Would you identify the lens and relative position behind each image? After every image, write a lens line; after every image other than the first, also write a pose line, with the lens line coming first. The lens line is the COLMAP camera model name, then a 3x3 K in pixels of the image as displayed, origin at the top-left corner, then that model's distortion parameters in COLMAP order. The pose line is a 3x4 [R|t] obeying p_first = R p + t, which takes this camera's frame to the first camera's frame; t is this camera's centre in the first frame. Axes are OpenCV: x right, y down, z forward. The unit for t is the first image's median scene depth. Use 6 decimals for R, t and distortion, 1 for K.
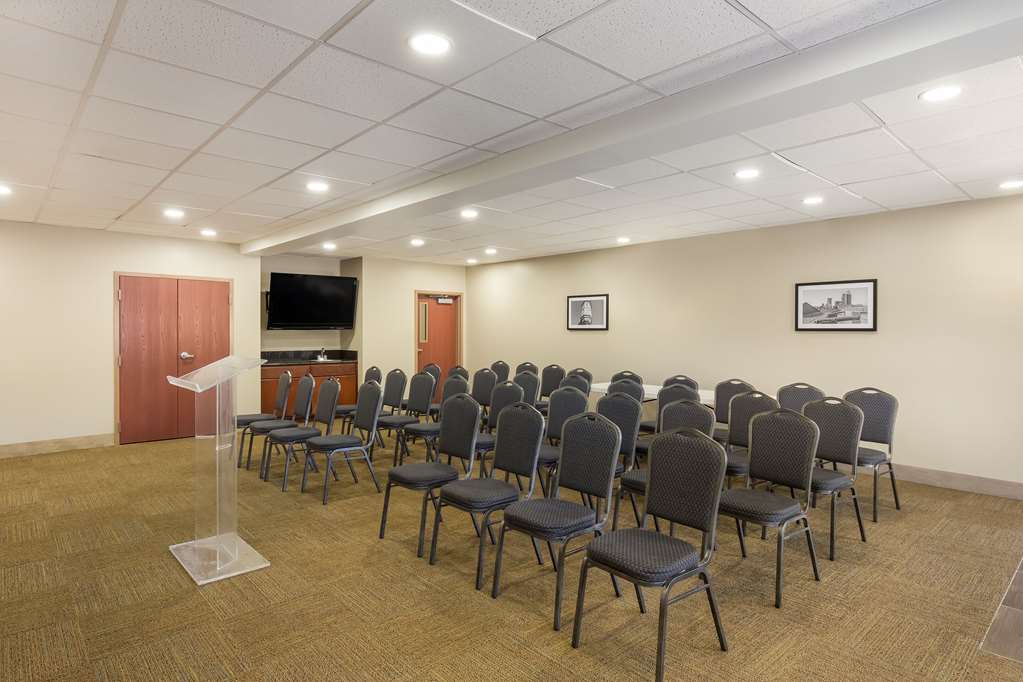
lens RADIAL K [[584.5, 0, 517.5], [0, 584.5, 335.5], [0, 0, 1]] dist [0.002237, 0.000226]
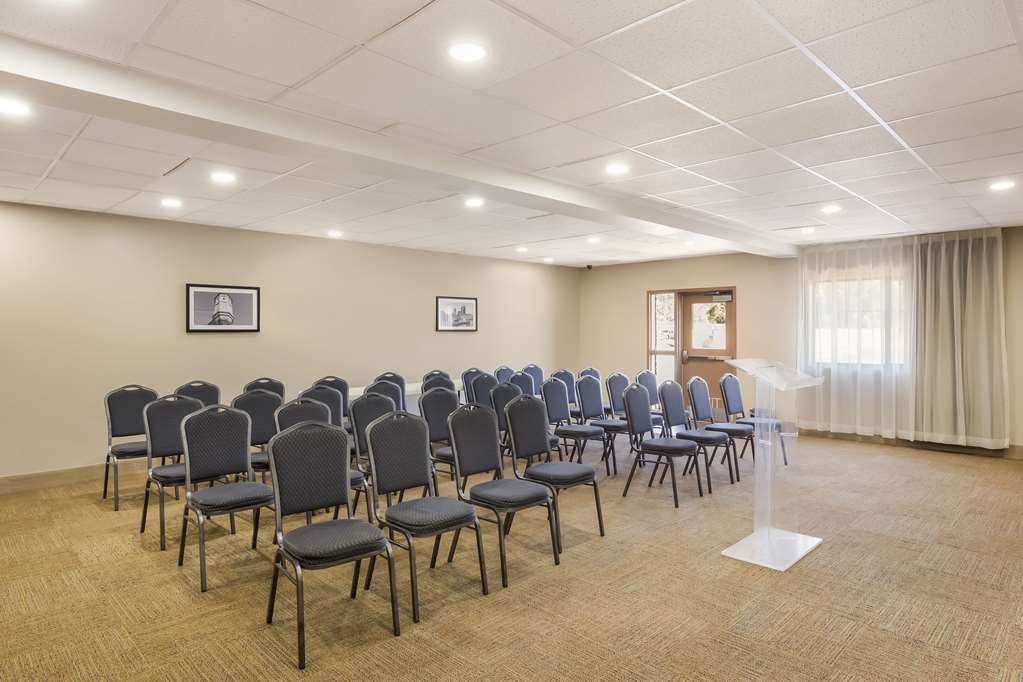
lens RADIAL K [[584.5, 0, 517.4], [0, 584.5, 342.5], [0, 0, 1]] dist [0.002237, 0.000226]
pose [[-0.031825, -0.020594, 0.999281, -0.753750], [0.013139, 0.999693, 0.021021, -0.007186], [-0.999407, 0.013799, -0.031544, 0.738129]]
